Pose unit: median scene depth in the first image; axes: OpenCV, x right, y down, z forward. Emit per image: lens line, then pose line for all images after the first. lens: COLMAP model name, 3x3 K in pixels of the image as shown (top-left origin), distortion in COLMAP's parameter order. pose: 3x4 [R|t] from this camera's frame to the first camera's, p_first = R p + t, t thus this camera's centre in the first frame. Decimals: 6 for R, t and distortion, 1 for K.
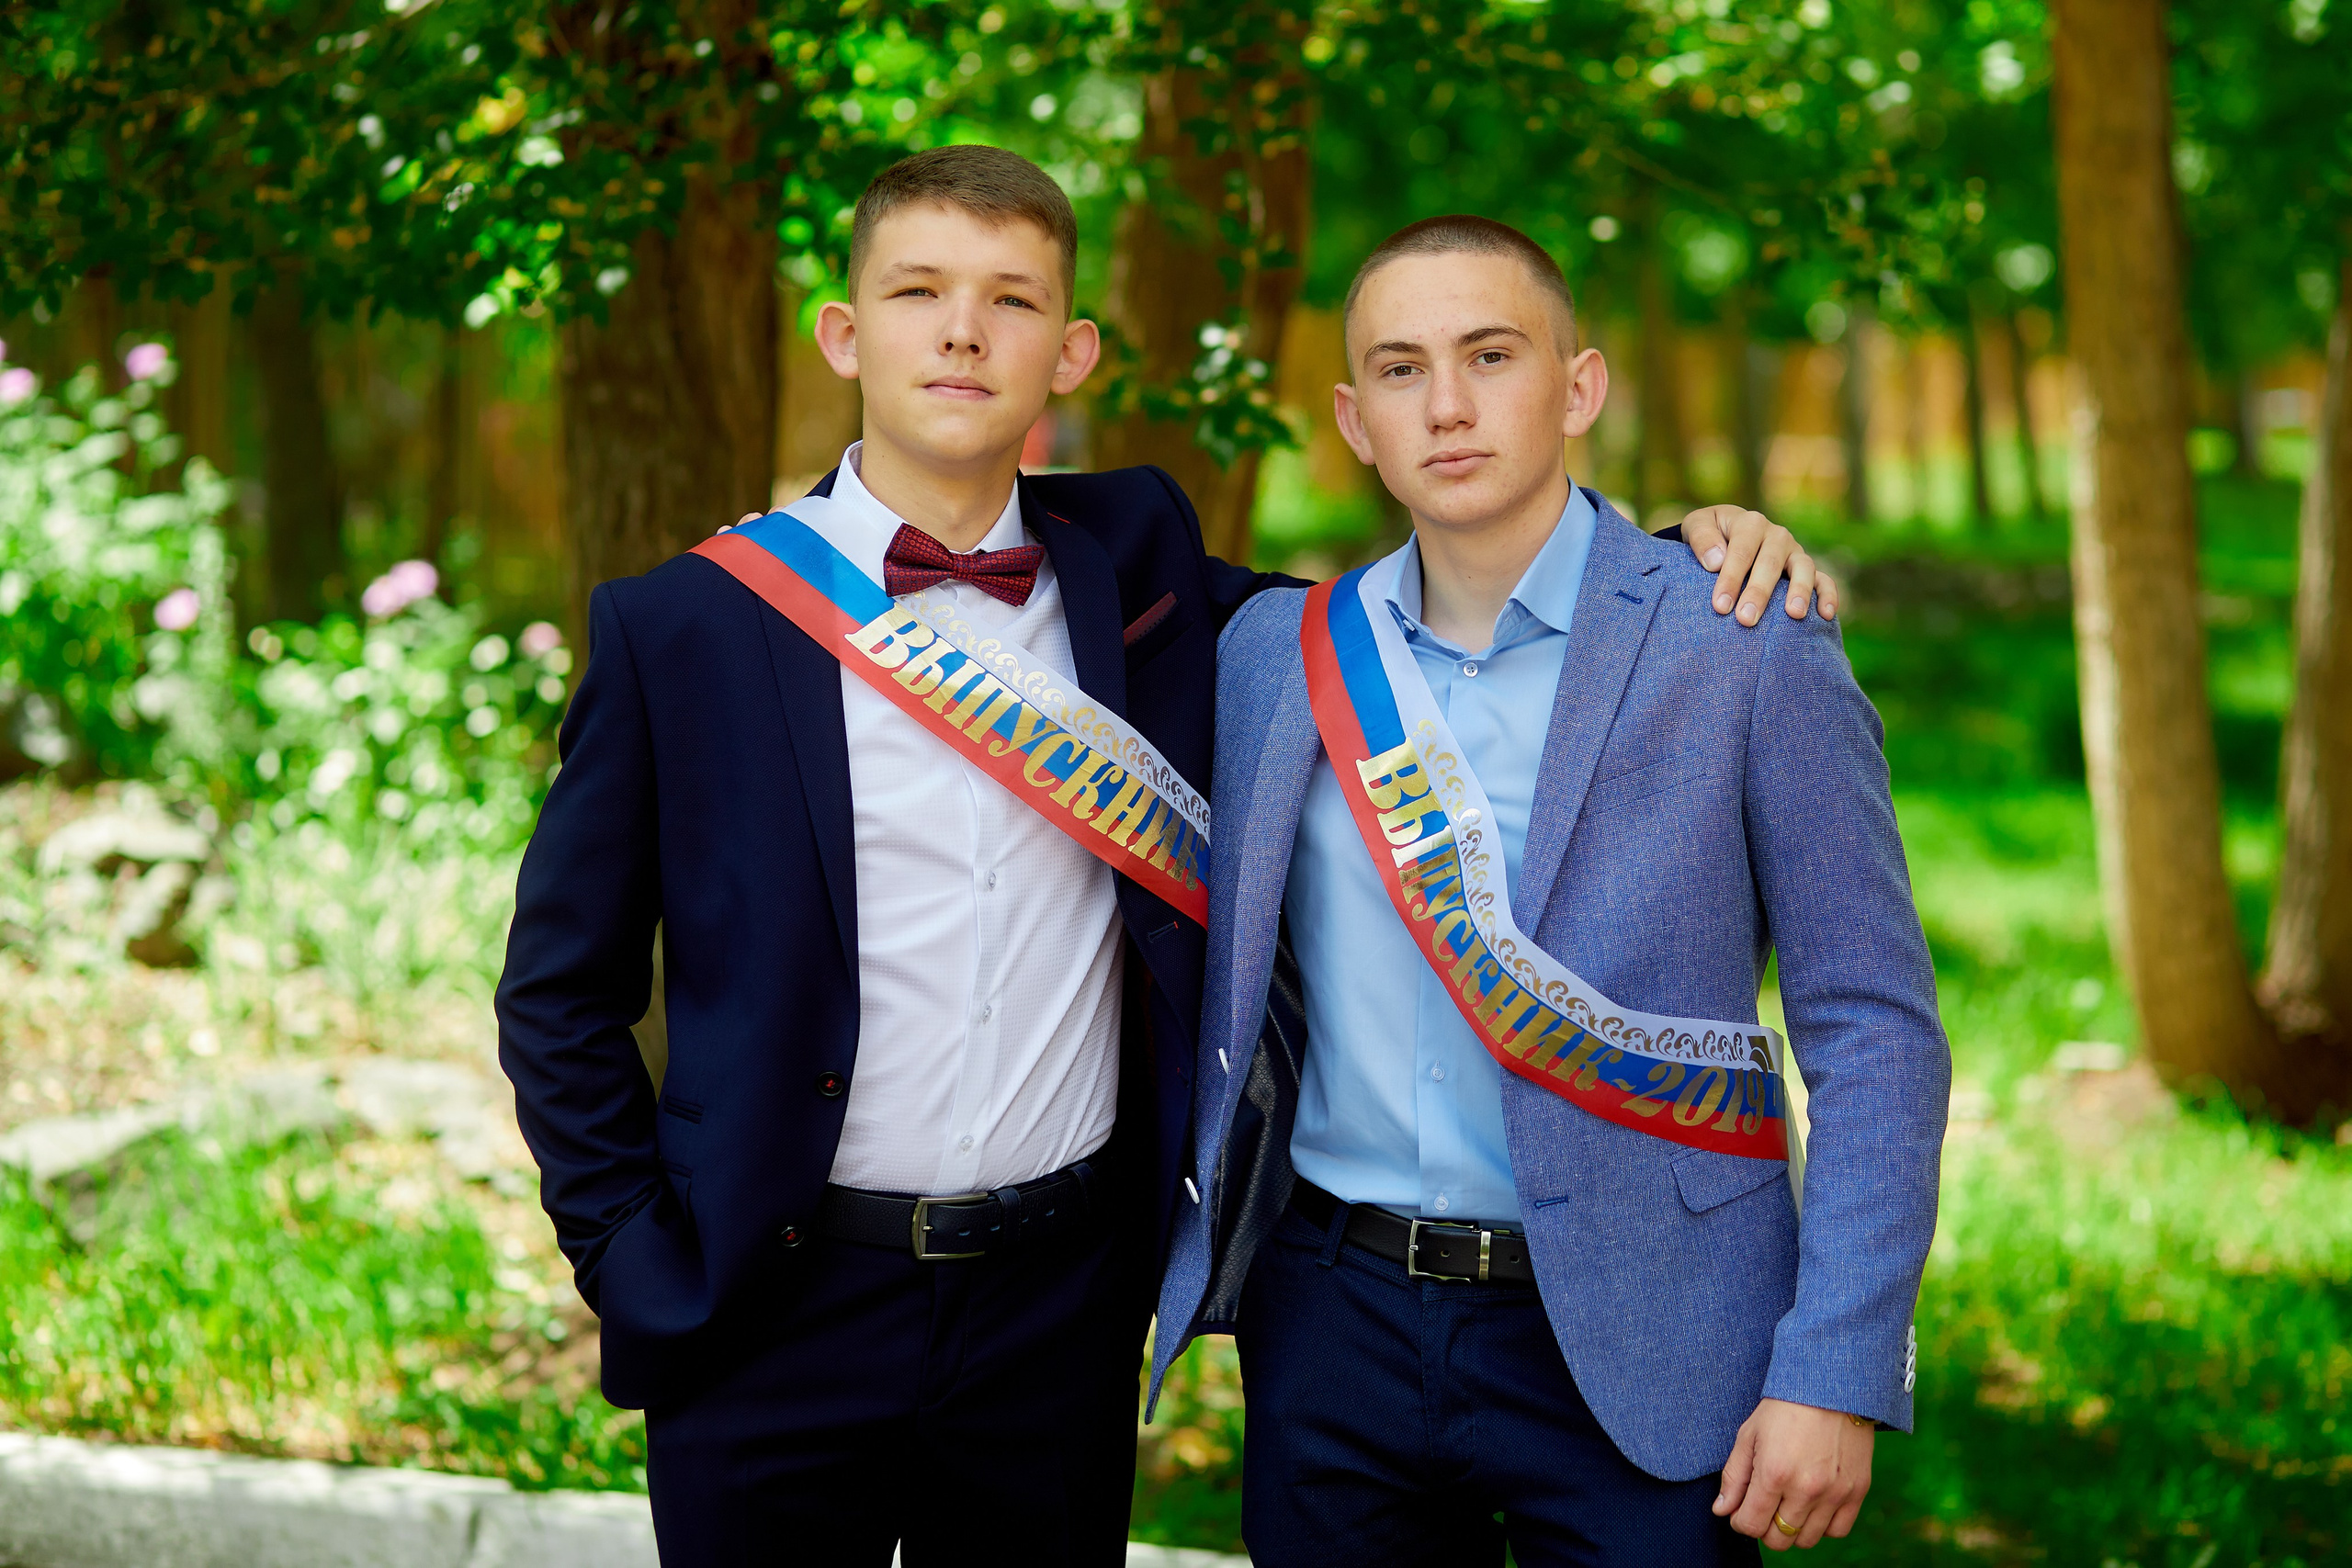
lens RADIAL K [[5884.1, 0, 1243.2], [0, 5884.1, 754.2], [0, 0, 1]] dist [-0.083270, 0.000000]
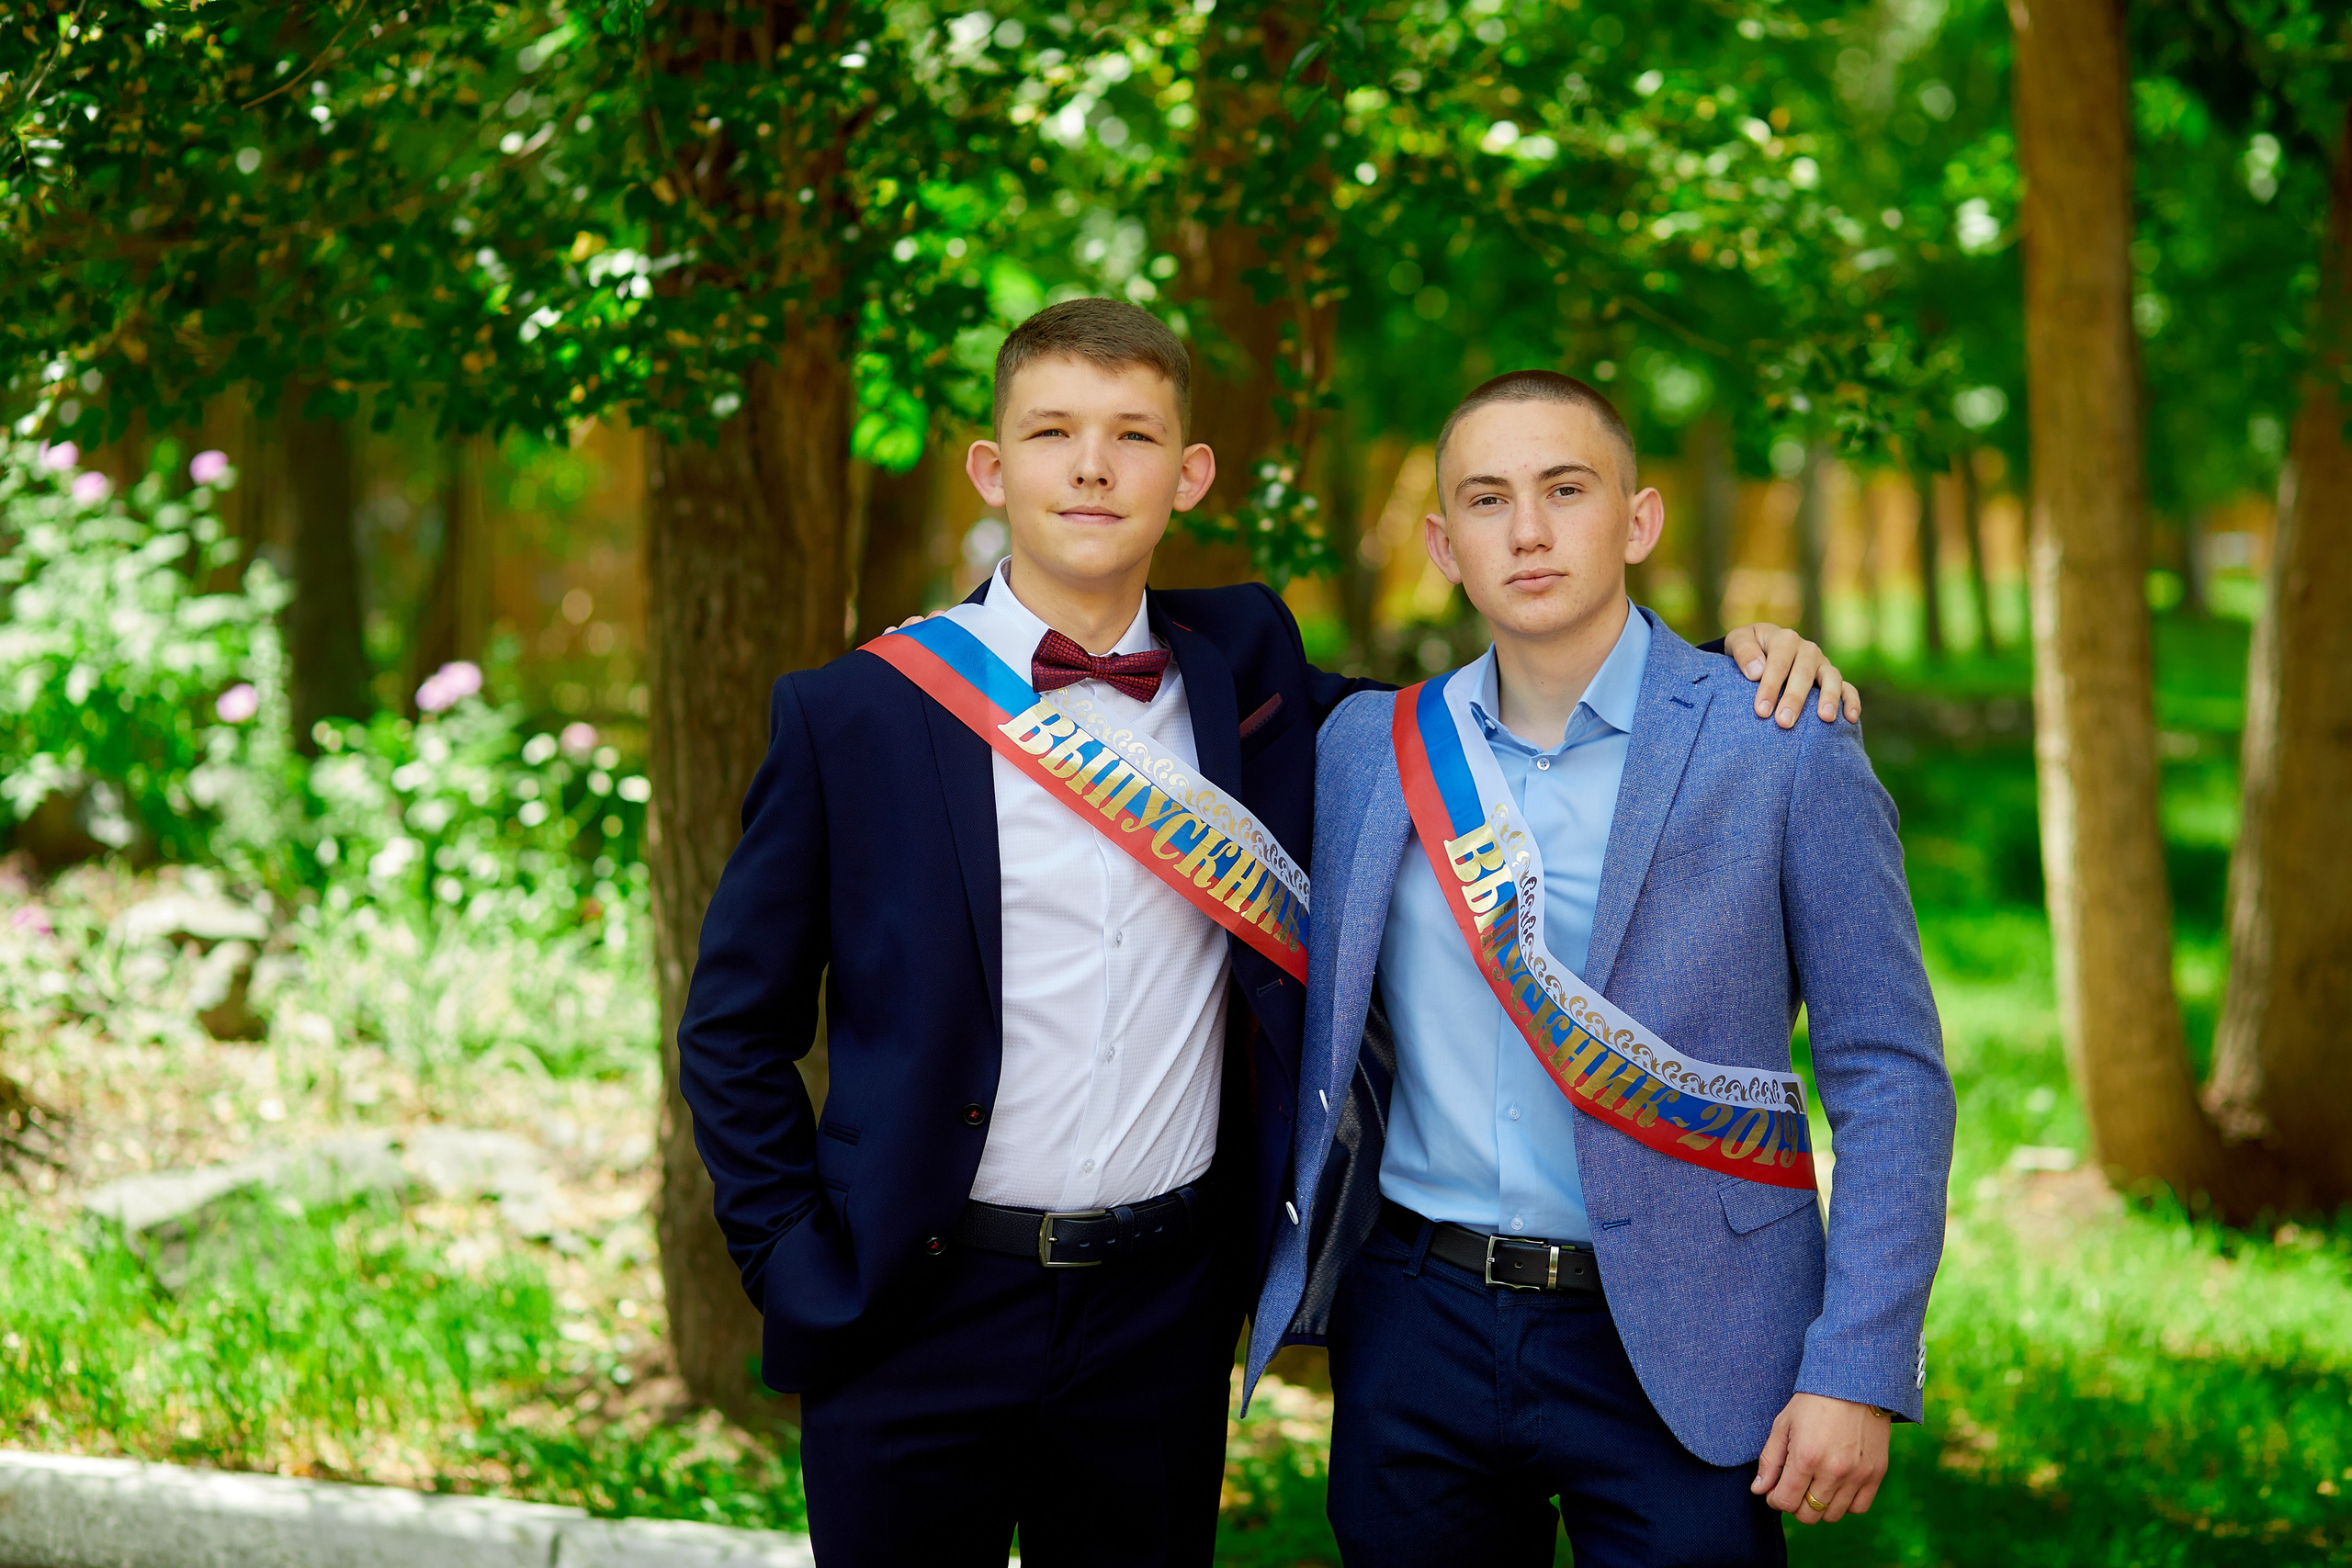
lens RADIAL K [[5884.1, 0, 1160.0], [0, 5884.1, 774.9], [0, 0, 1]] dist [-0.083270, 0.000000]
pose [[0.999831, 0.018094, -0.003339, -0.017373], [-0.018148, 0.999690, -0.017018, 0.004709], [0.003030, 0.017076, 0.999850, -0.081383]]
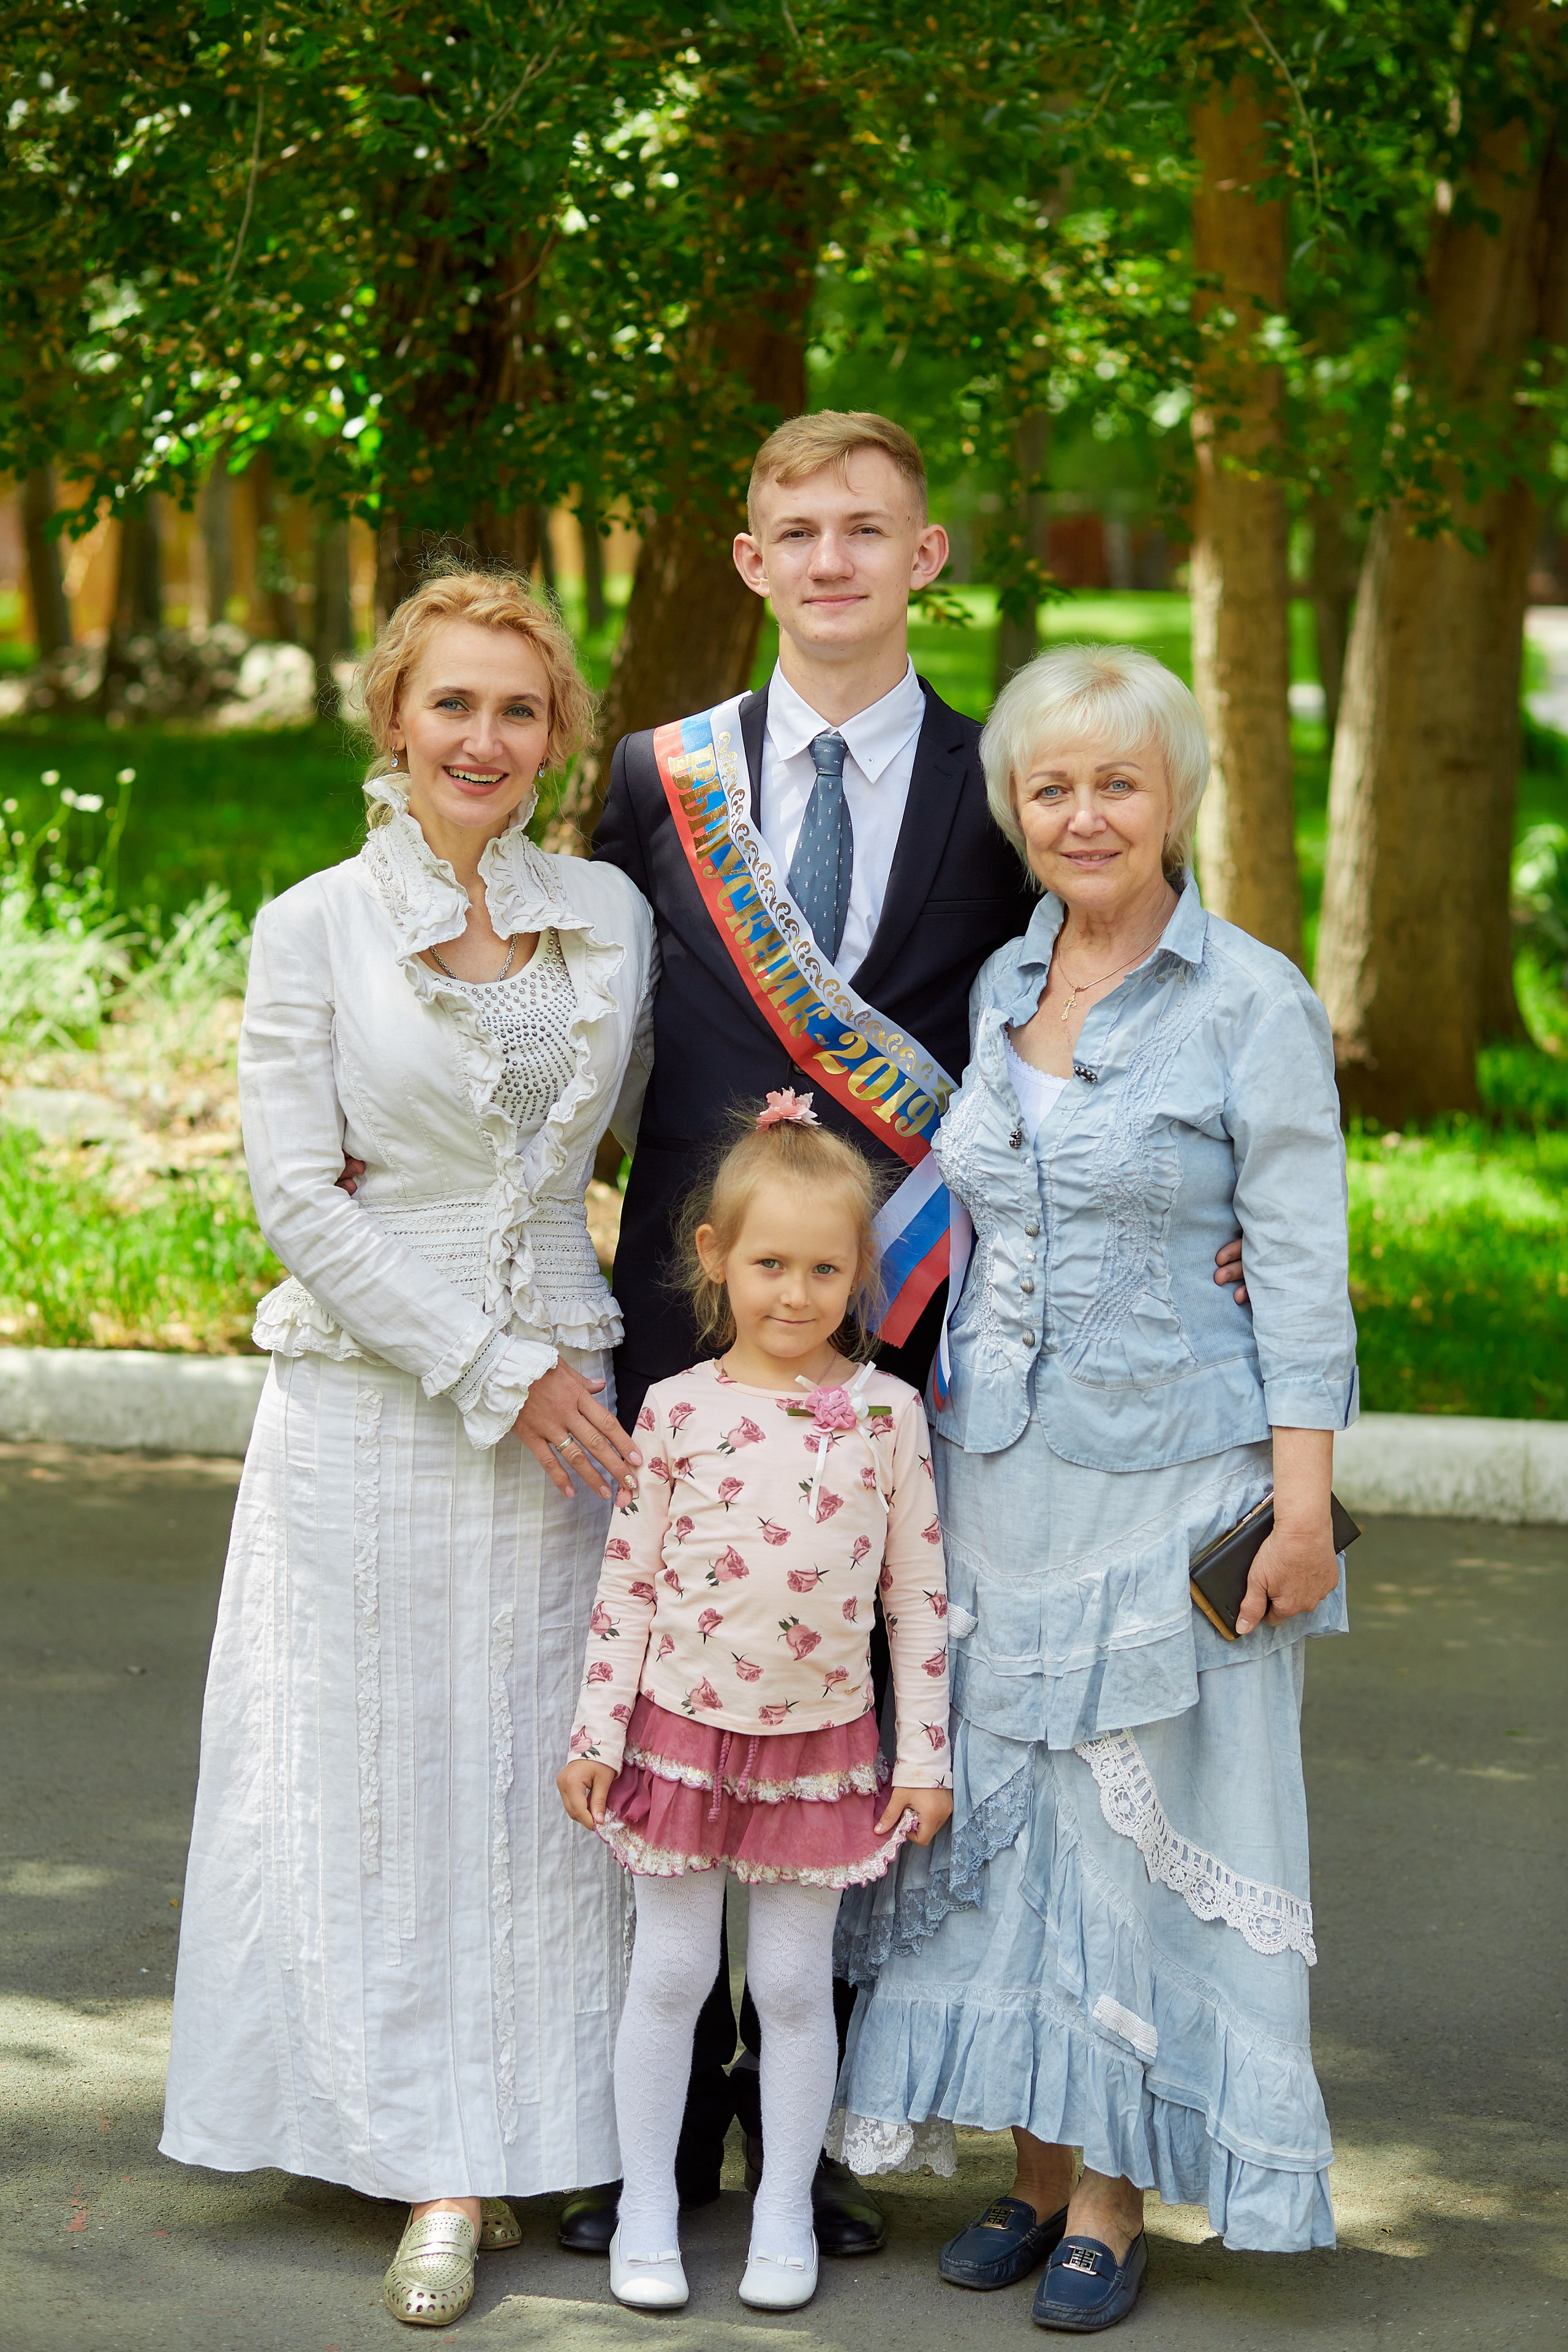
lens RADIAL K [[5829.5, 0, 790.0], [0, 5829.5, 1171.3], [0, 0, 1]] dist [0.016696, 0.000000]
pose [[0.976291, -0.013904, 0.216017, -0.317316], [0.003497, 0.998818, 0.048483, 0.011036], [-0.216436, -0.046578, 0.975185, -0.342837]]
